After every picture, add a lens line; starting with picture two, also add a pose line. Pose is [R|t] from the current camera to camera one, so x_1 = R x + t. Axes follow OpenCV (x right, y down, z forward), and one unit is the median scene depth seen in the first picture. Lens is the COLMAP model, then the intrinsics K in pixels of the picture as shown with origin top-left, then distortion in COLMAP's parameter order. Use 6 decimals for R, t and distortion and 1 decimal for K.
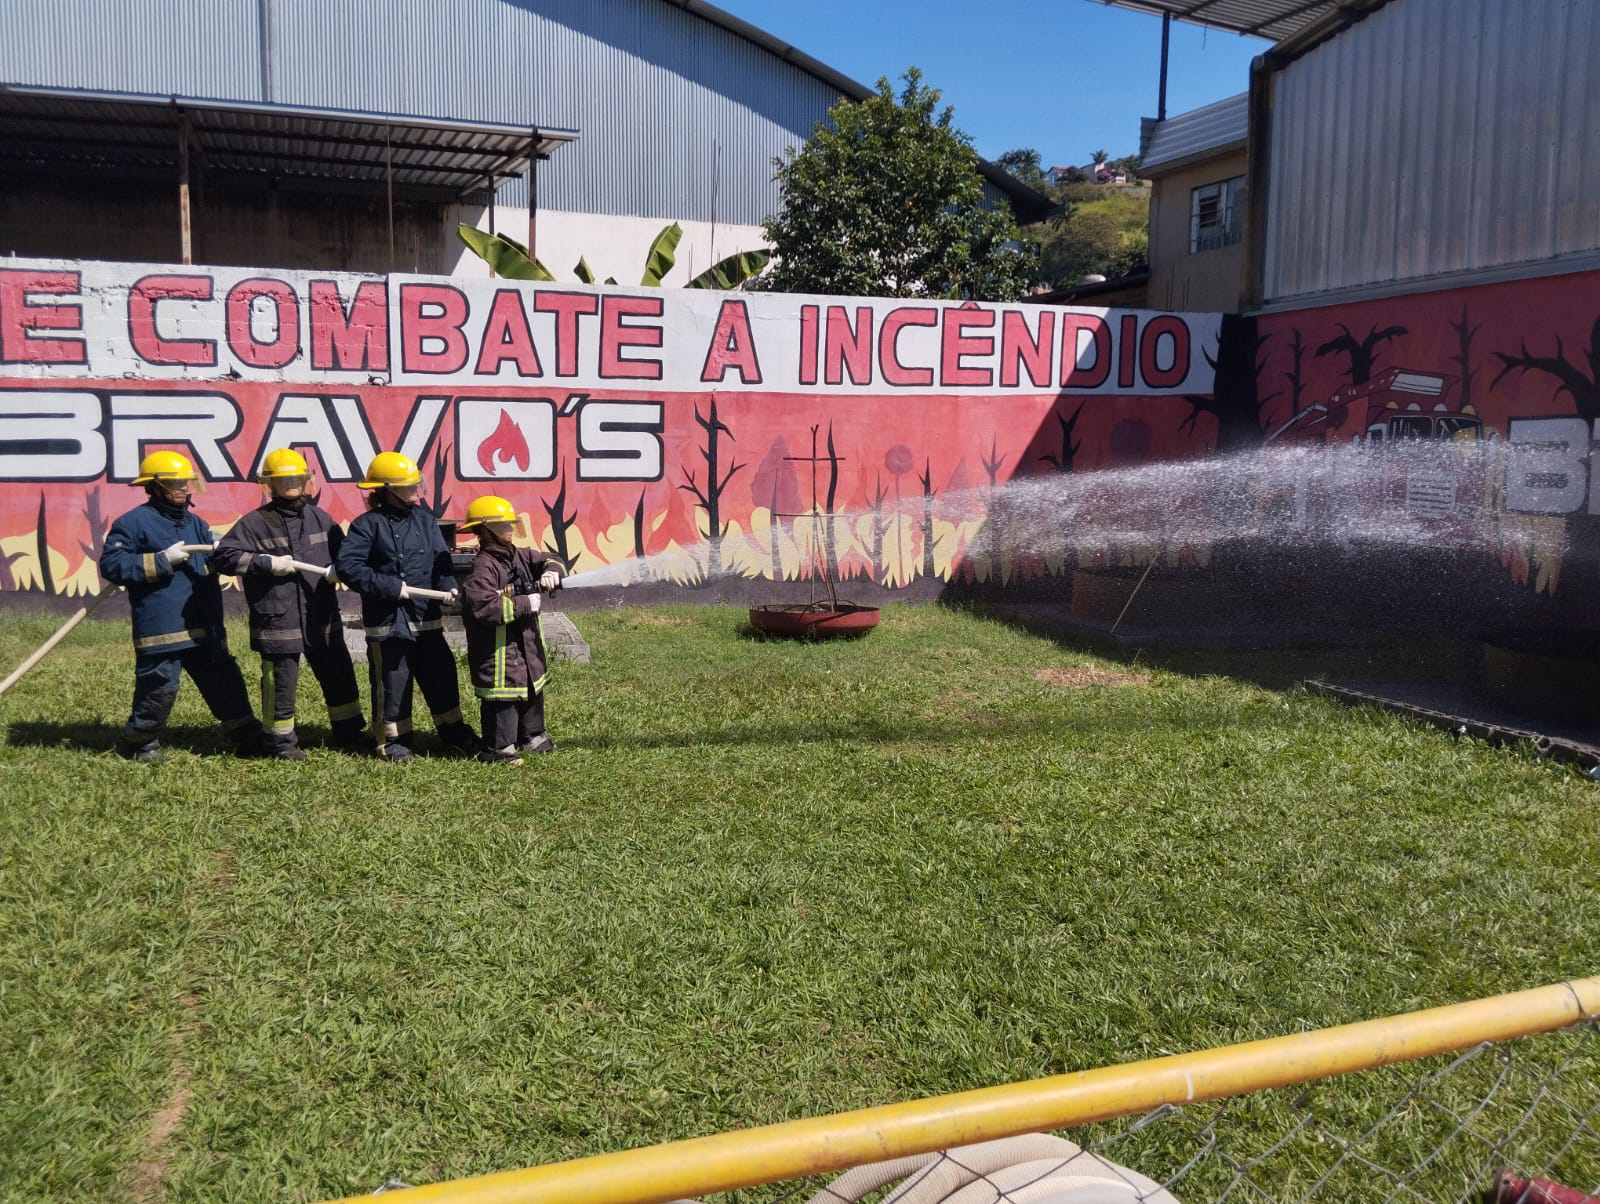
lens RADIAL K [[1347.3, 0, 807.9], [0, 1347.3, 587.6], [0, 0, 1]] dist [0.000026, -0.071932]
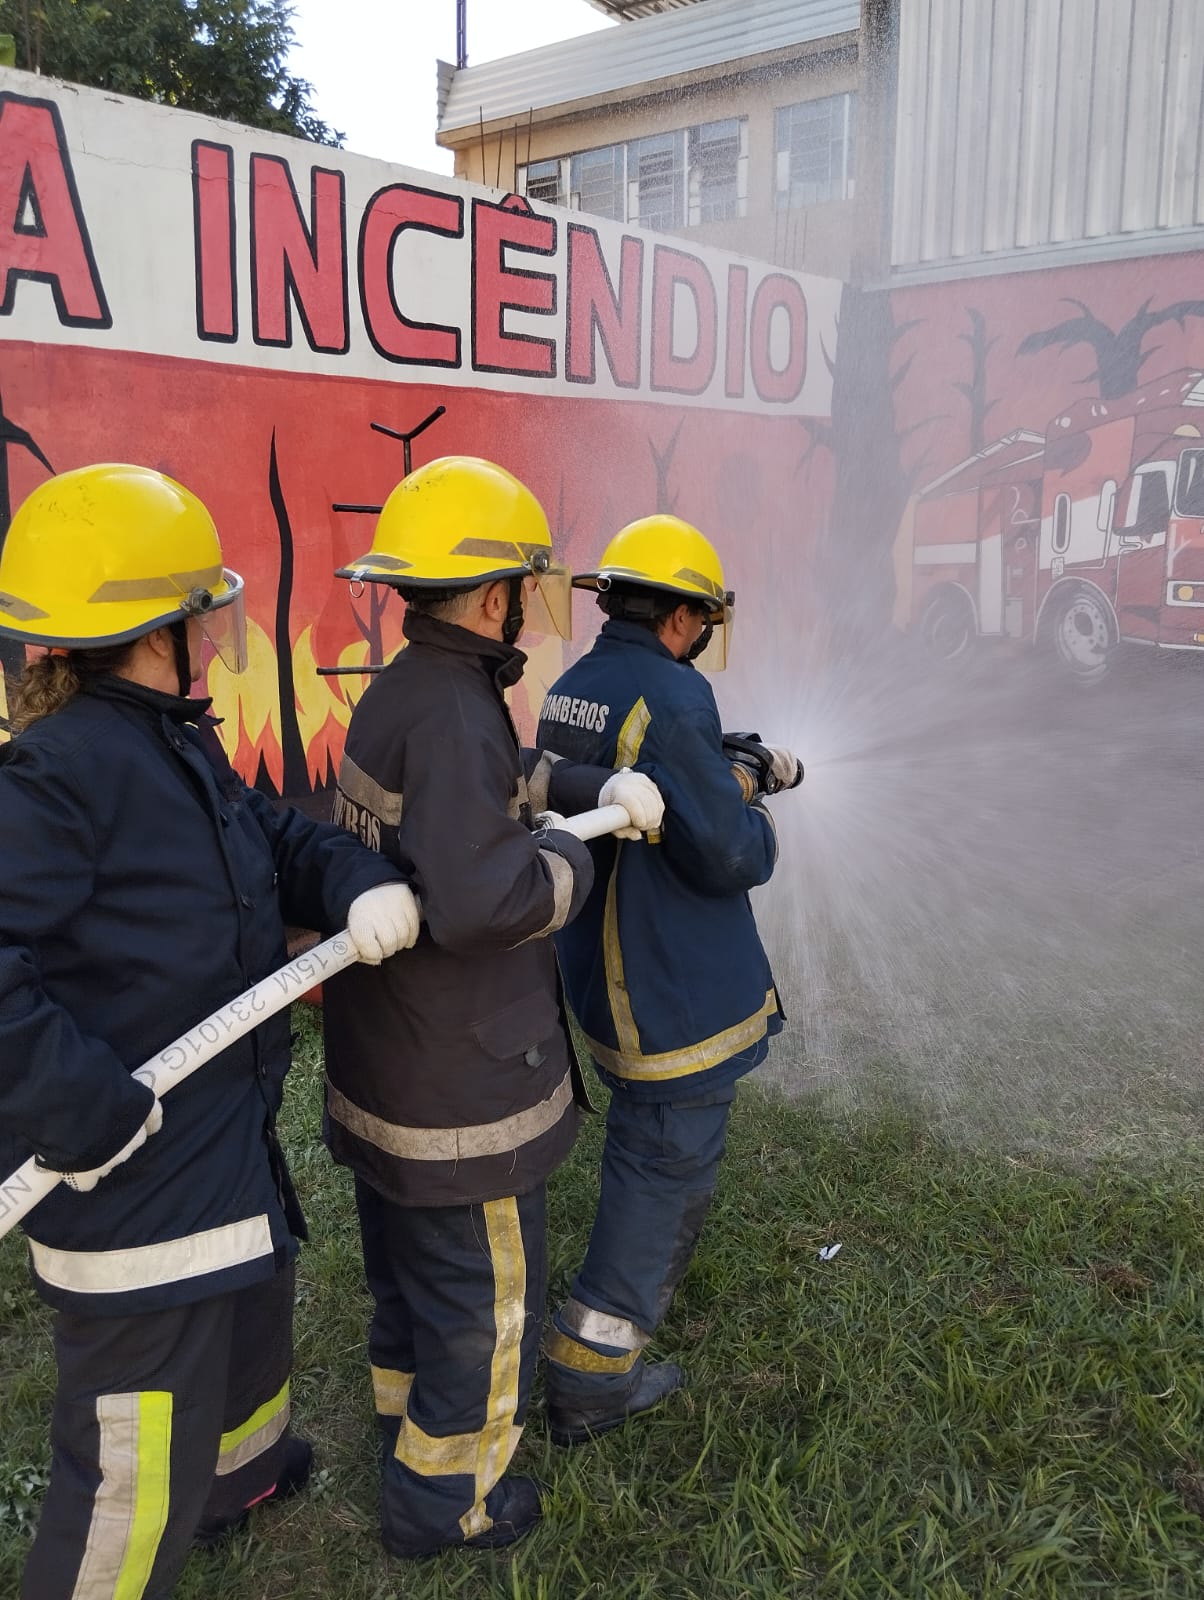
lens RADIAL K [[1347.3, 0, 607.7], [0, 1347.3, 786.8], [0, 0, 1]] dist [0.000026, -0.071932]
pose [[0.864641, -0.099729, 0.492391, -0.109469], [0.061639, 0.993753, 0.093038, -0.044057], [-0.498594, -0.050094, 0.865387, 0.556054]]
